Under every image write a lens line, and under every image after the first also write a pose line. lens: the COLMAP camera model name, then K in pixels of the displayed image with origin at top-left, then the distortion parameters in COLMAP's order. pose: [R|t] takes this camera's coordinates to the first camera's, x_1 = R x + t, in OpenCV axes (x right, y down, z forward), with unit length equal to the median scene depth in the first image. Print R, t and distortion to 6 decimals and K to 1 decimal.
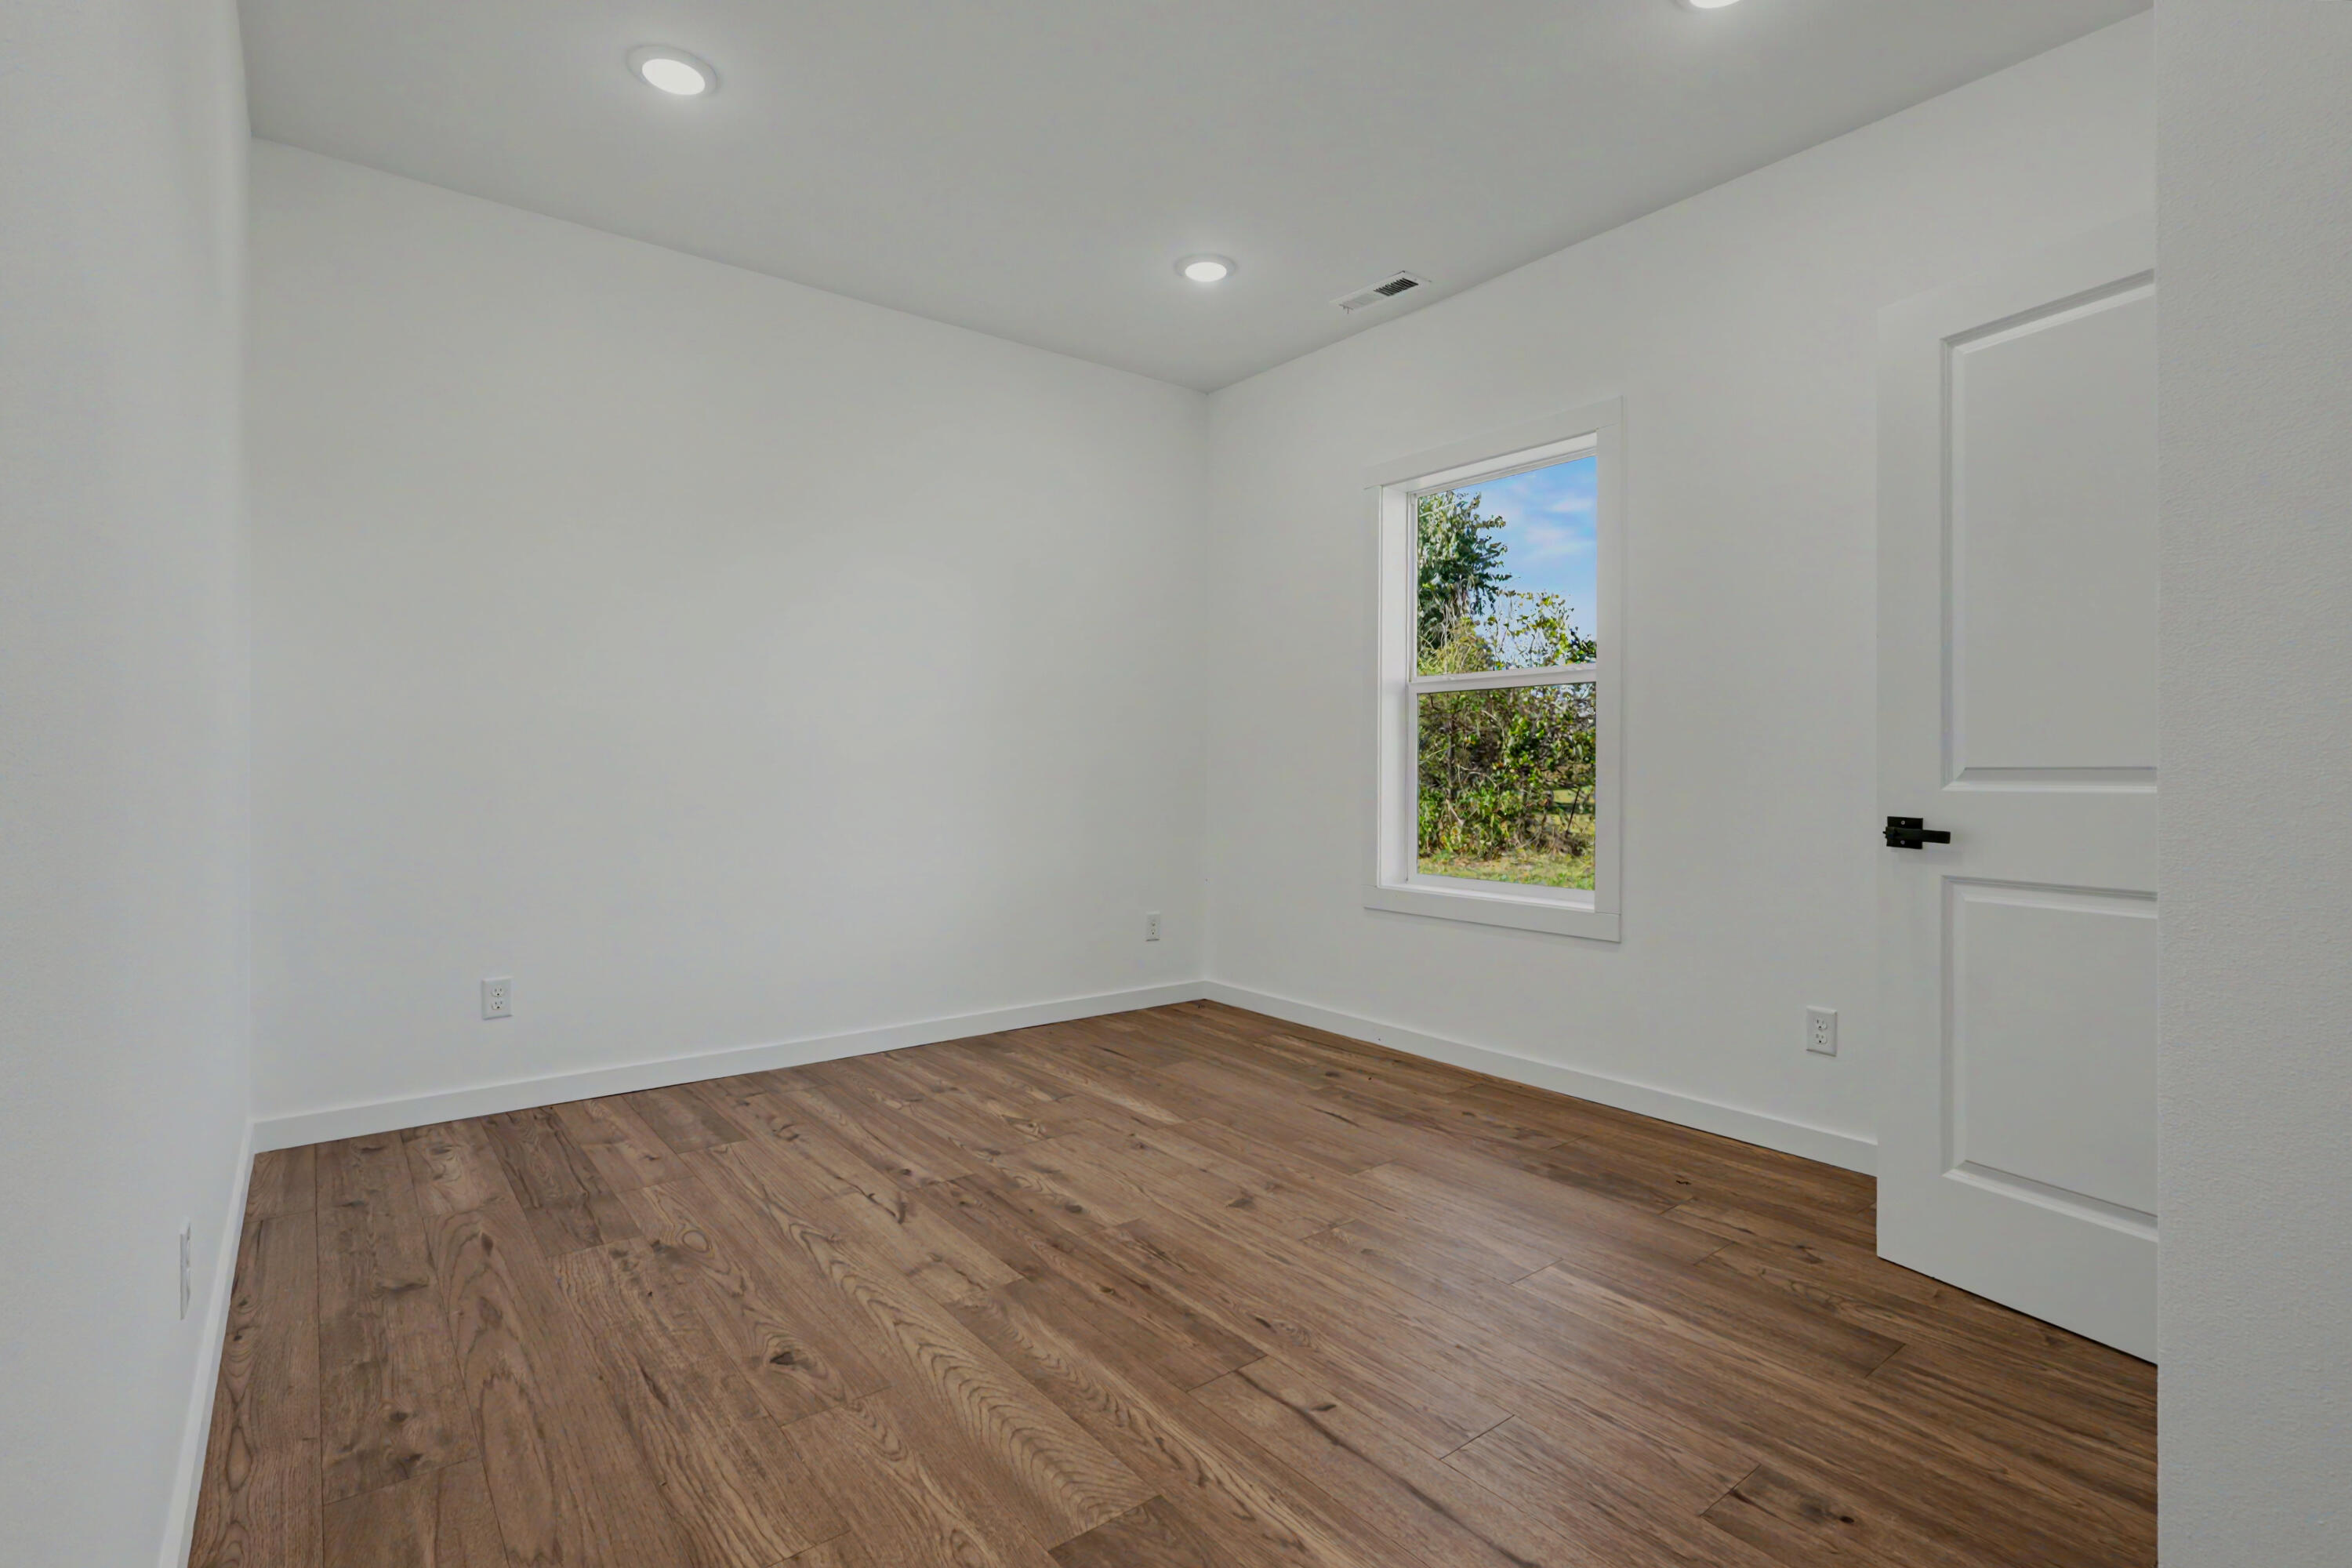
lens RADIAL K [[1106.3, 0, 1172.2], [0, 1106.3, 781.9], [0, 0, 1]] dist [-0.002996, 0.000444]
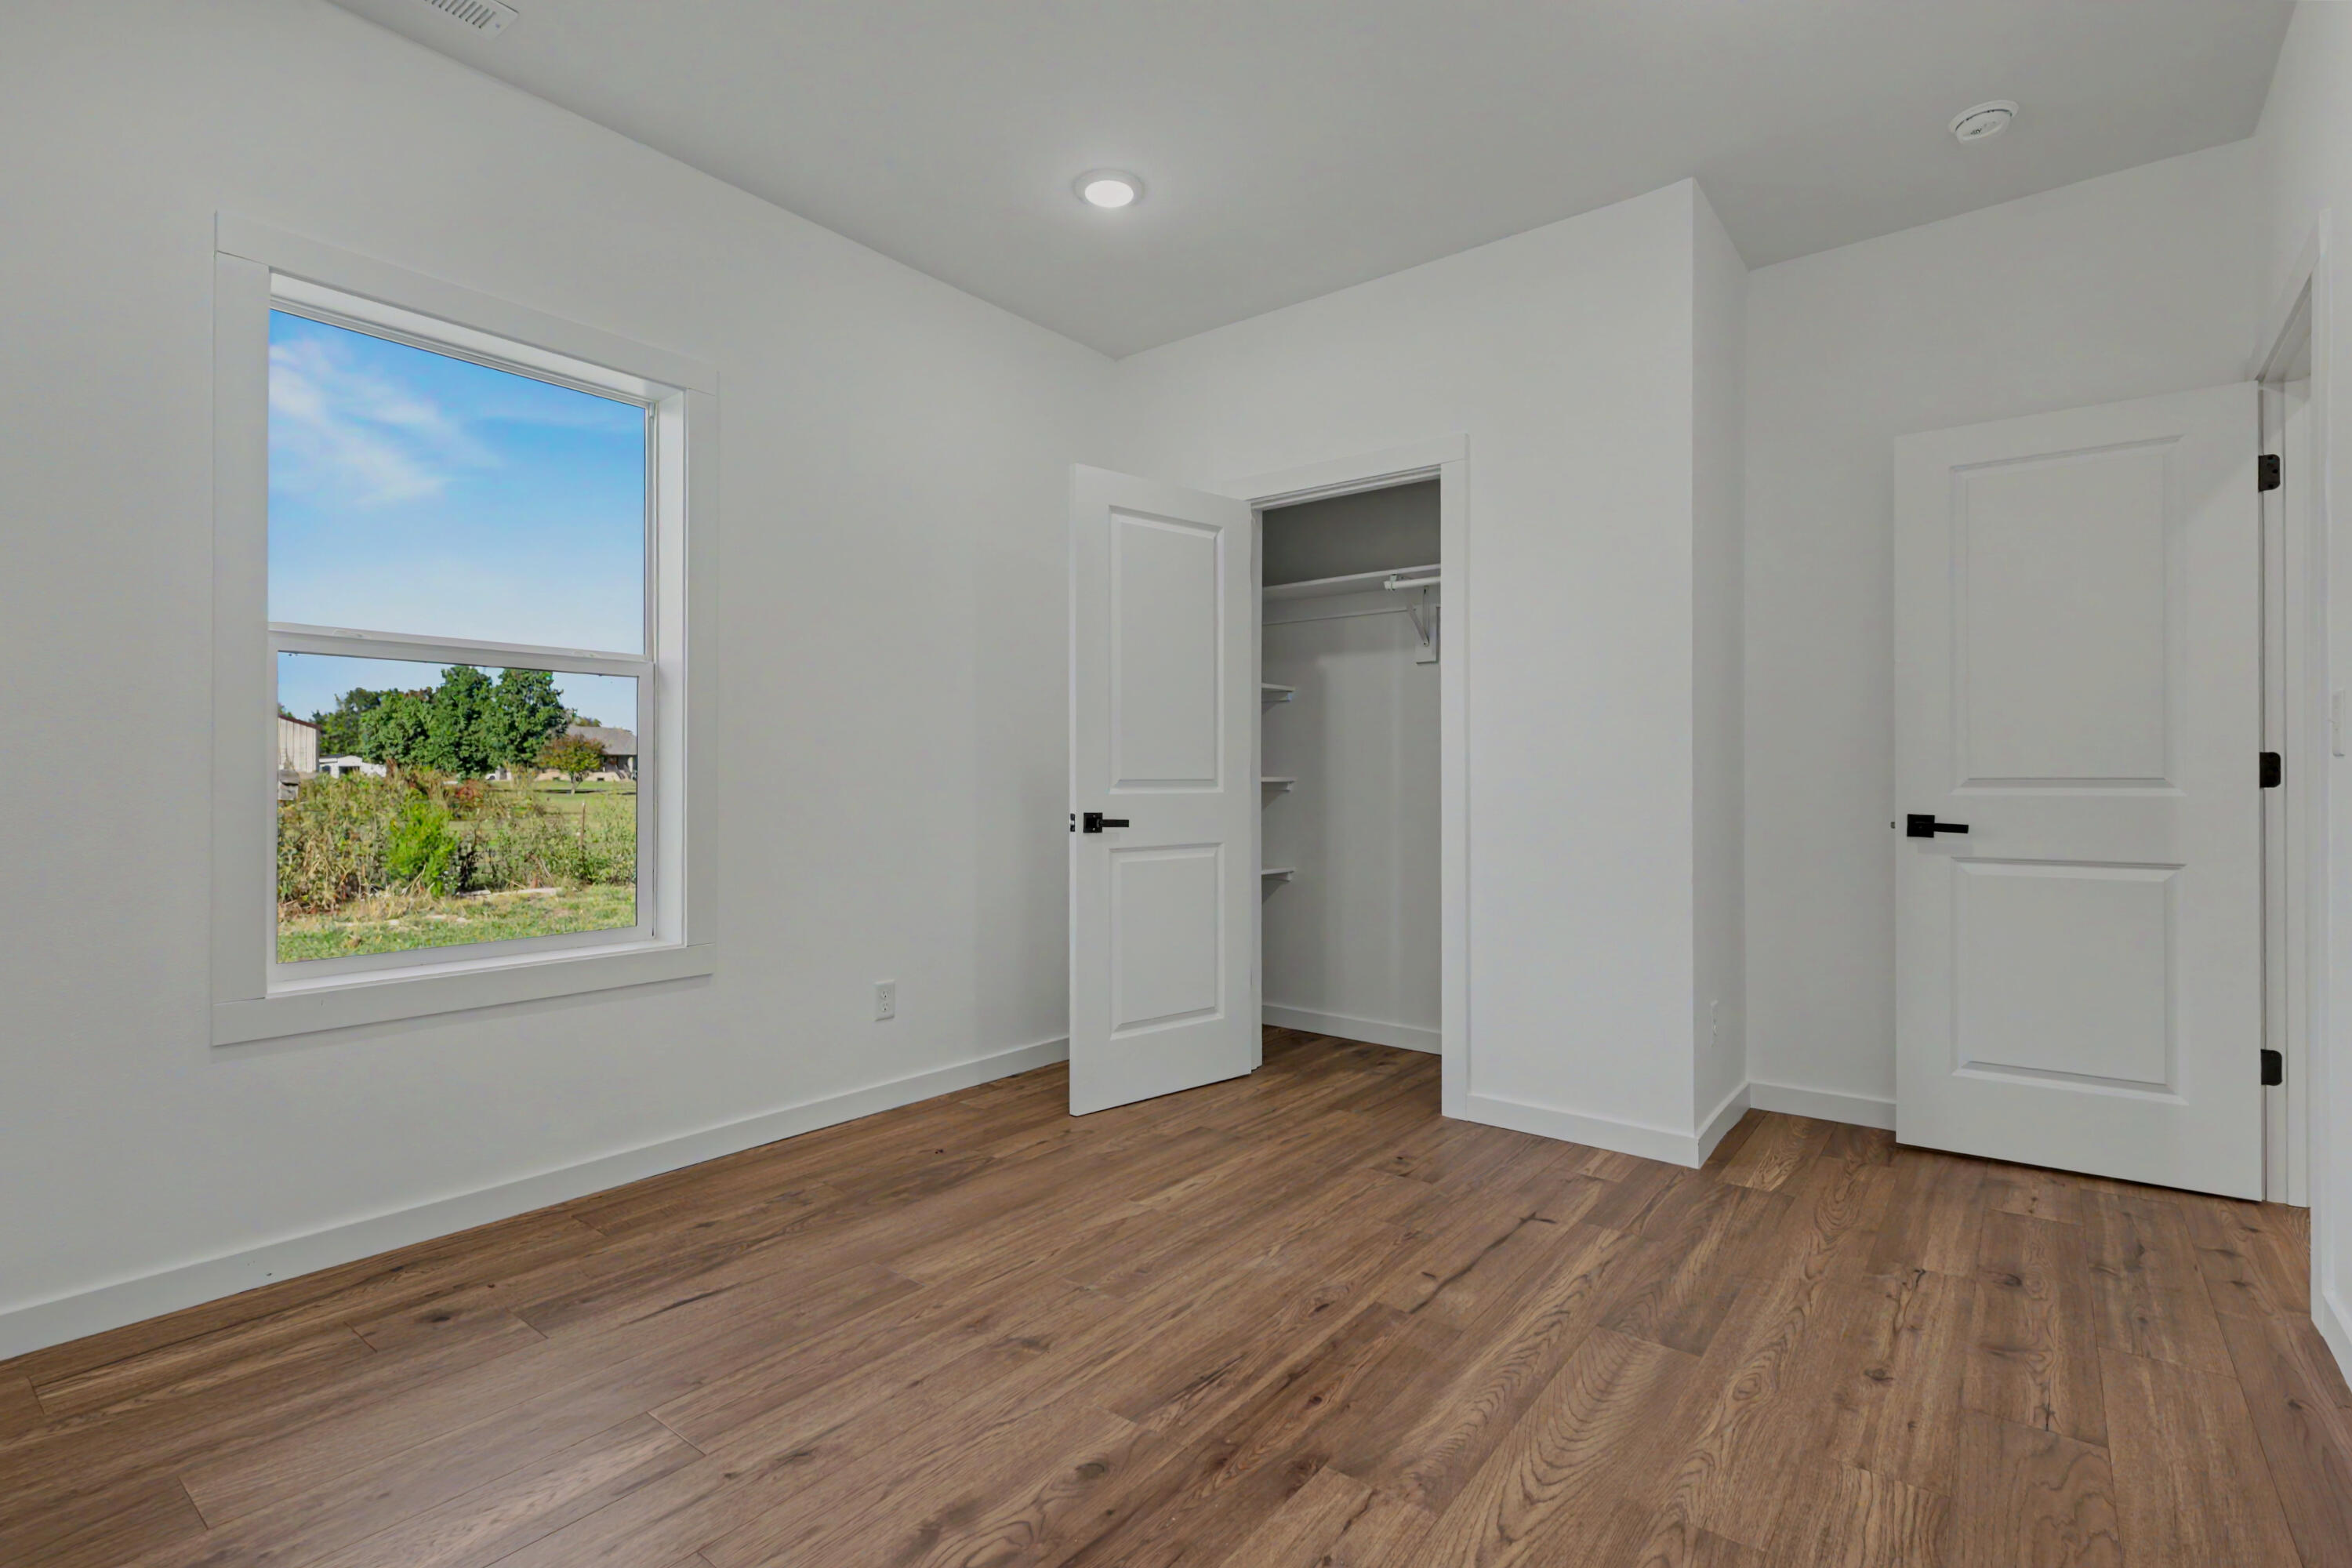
lens RADIAL K [[1106.3, 0, 1172.2], [0, 1106.3, 781.9], [0, 0, 1]] dist [-0.002996, 0.000444]
pose [[-0.243138, -0.004558, 0.969981, -0.853991], [0.010827, 0.999914, 0.007413, -0.019984], [-0.969931, 0.012304, -0.243068, 1.313057]]
